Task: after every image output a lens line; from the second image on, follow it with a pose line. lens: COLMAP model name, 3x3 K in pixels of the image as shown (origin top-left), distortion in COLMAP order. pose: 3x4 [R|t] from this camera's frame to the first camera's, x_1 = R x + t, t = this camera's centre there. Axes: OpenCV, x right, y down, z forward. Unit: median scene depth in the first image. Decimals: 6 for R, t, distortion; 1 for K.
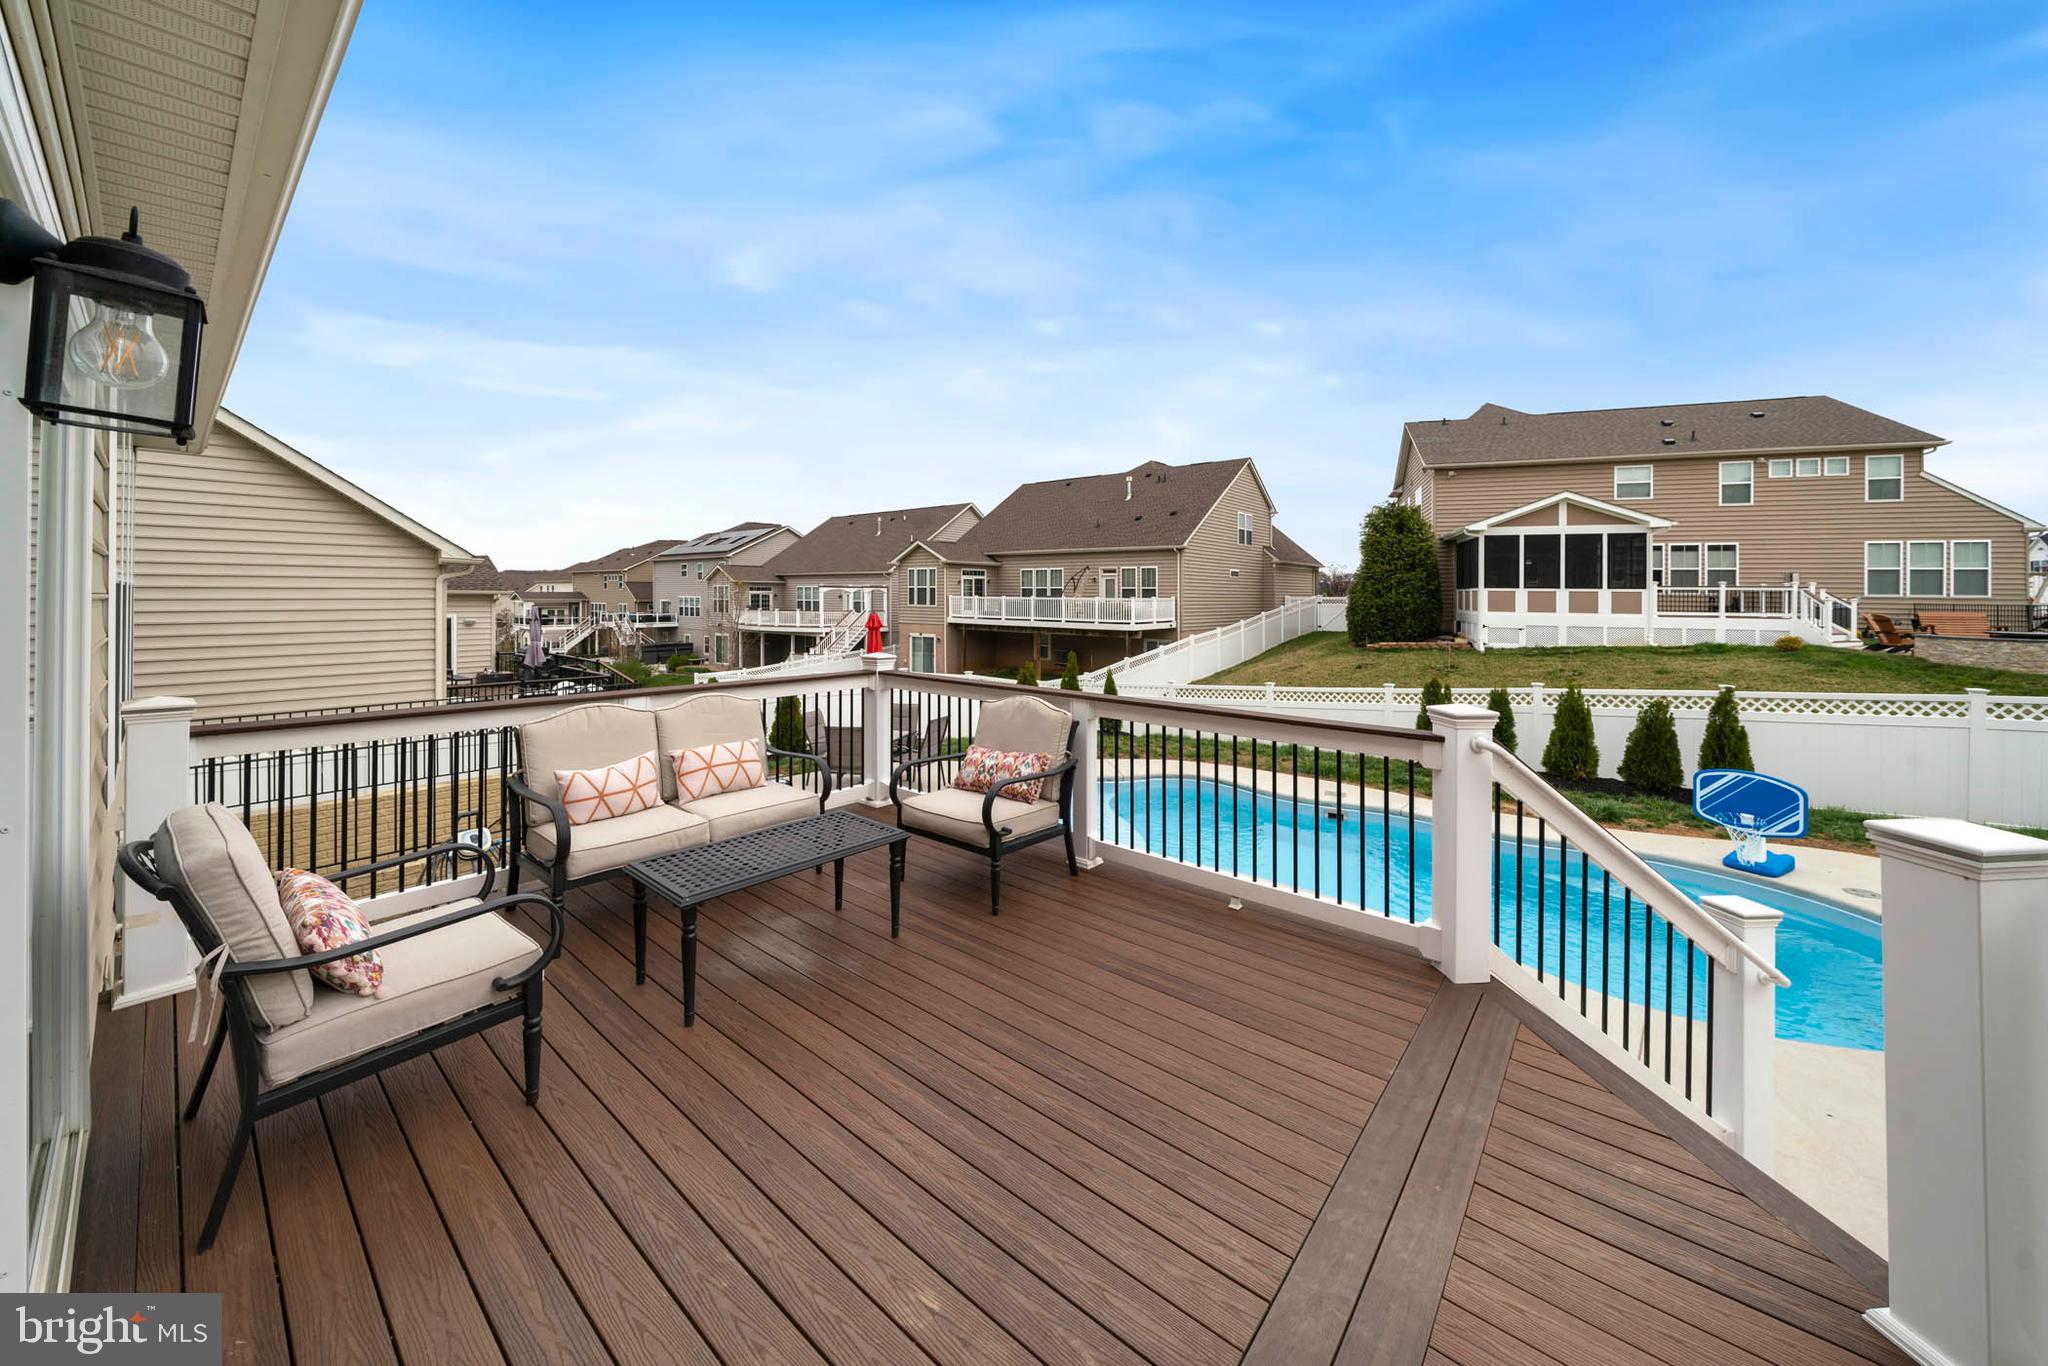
lens RADIAL K [[732.2, 0, 1016.9], [0, 732.2, 592.1], [0, 0, 1]] dist [-0.005843, -0.000523]
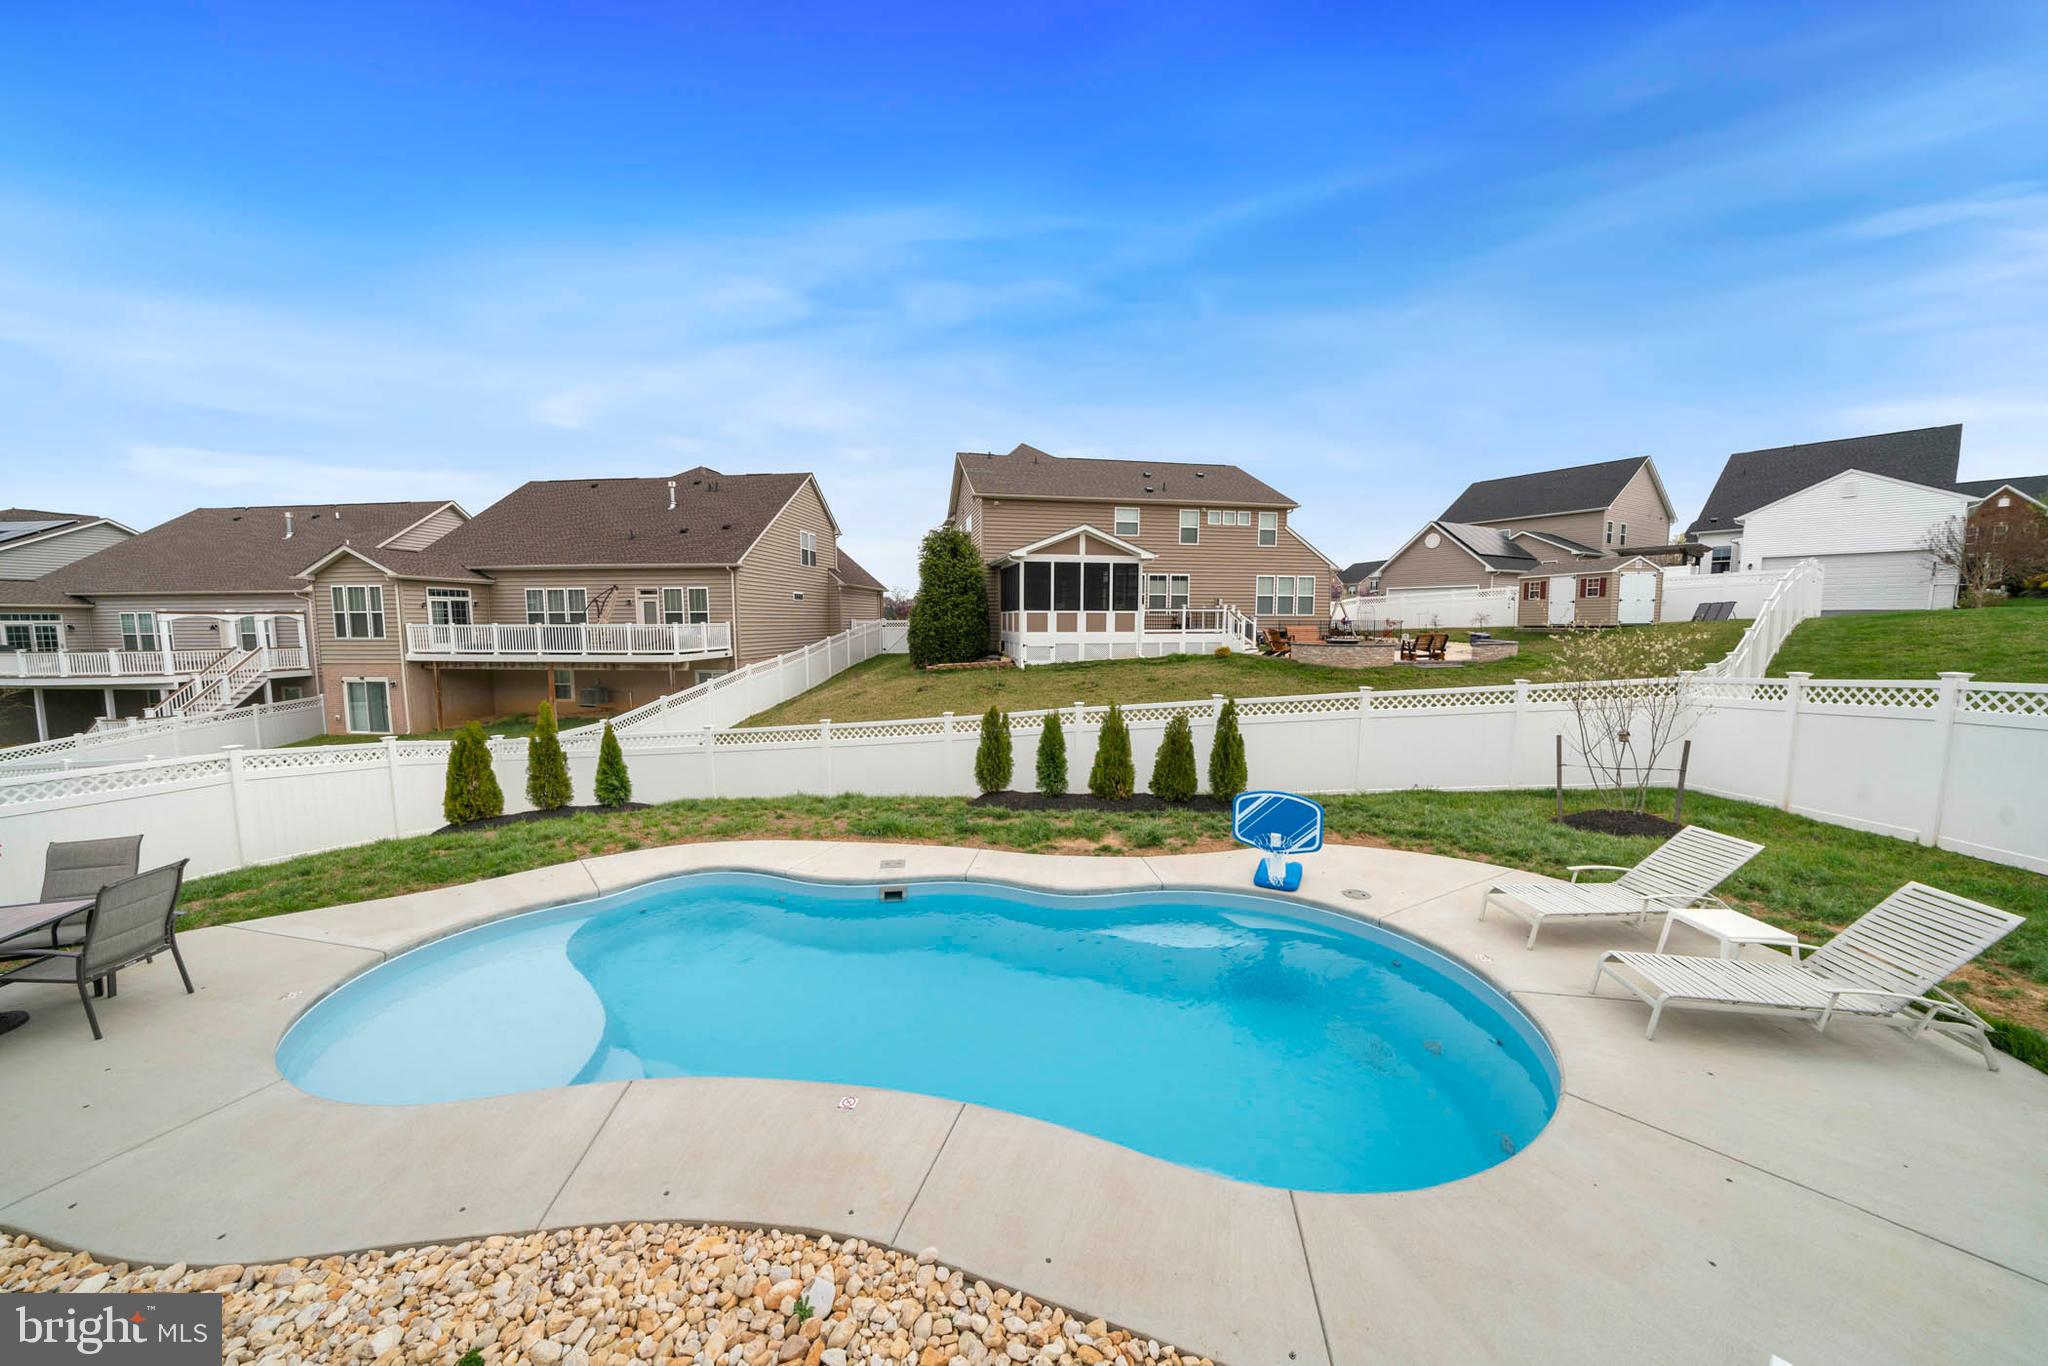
lens RADIAL K [[711.6, 0, 1031.7], [0, 711.6, 677.4], [0, 0, 1]] dist [-0.010276, 0.000551]
pose [[0.830050, -0.054916, 0.554979, 0.042609], [0.007104, 0.996100, 0.087941, 0.000735], [-0.557644, -0.069053, 0.827203, 0.085617]]
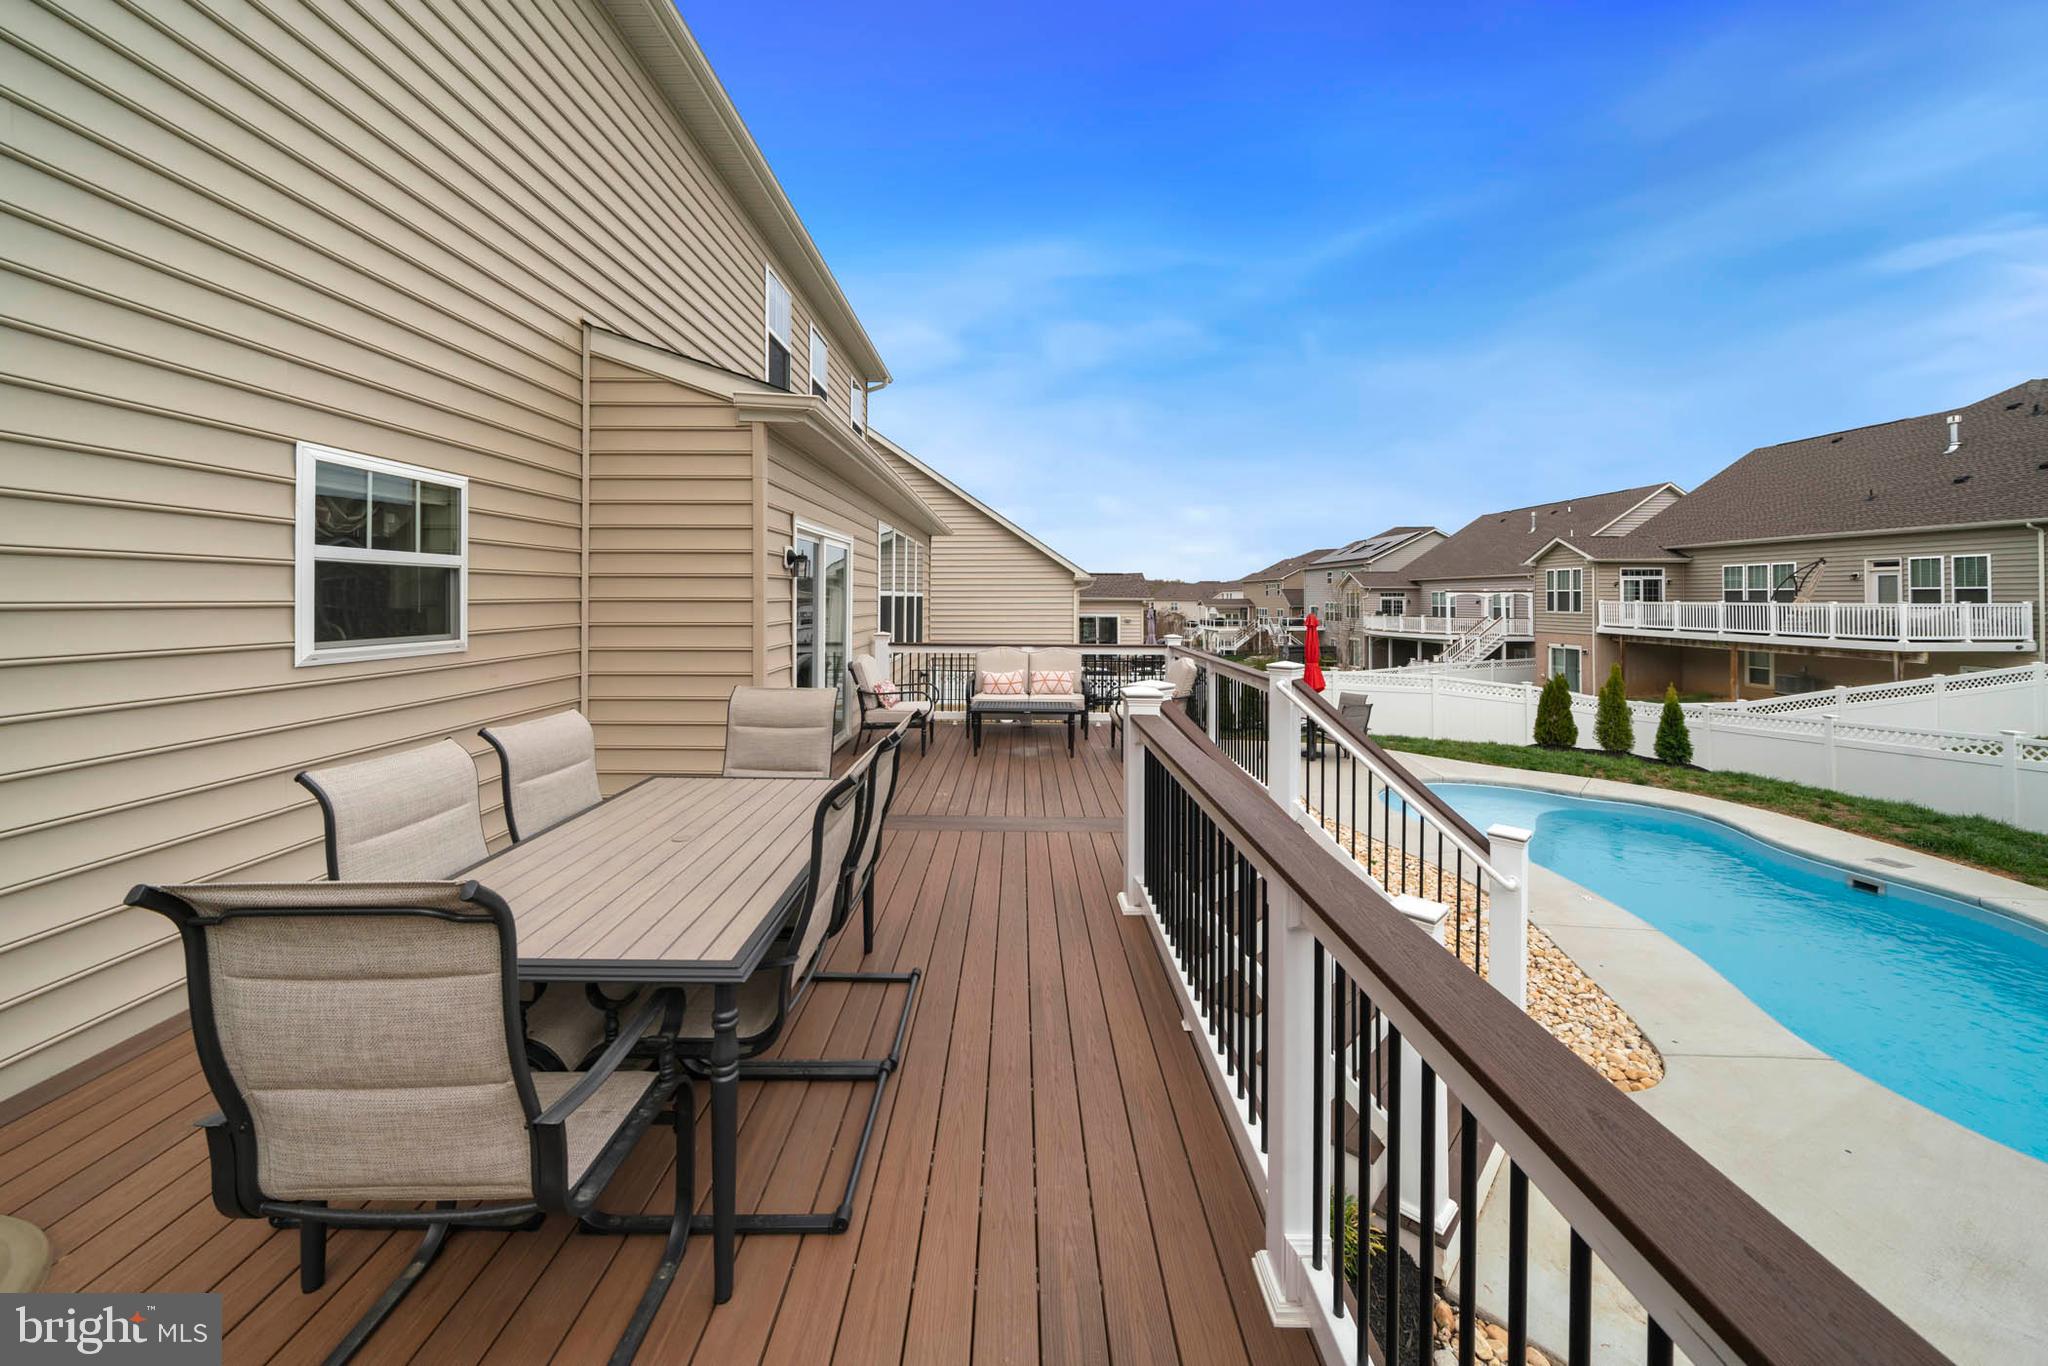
lens RADIAL K [[711.6, 0, 1019.7], [0, 711.6, 596.2], [0, 0, 1]] dist [-0.010276, 0.000551]
pose [[0.649078, -0.007651, -0.760684, 0.125267], [0.005445, 0.999971, -0.005411, 0.000632], [0.760703, -0.000630, 0.649100, -0.044792]]
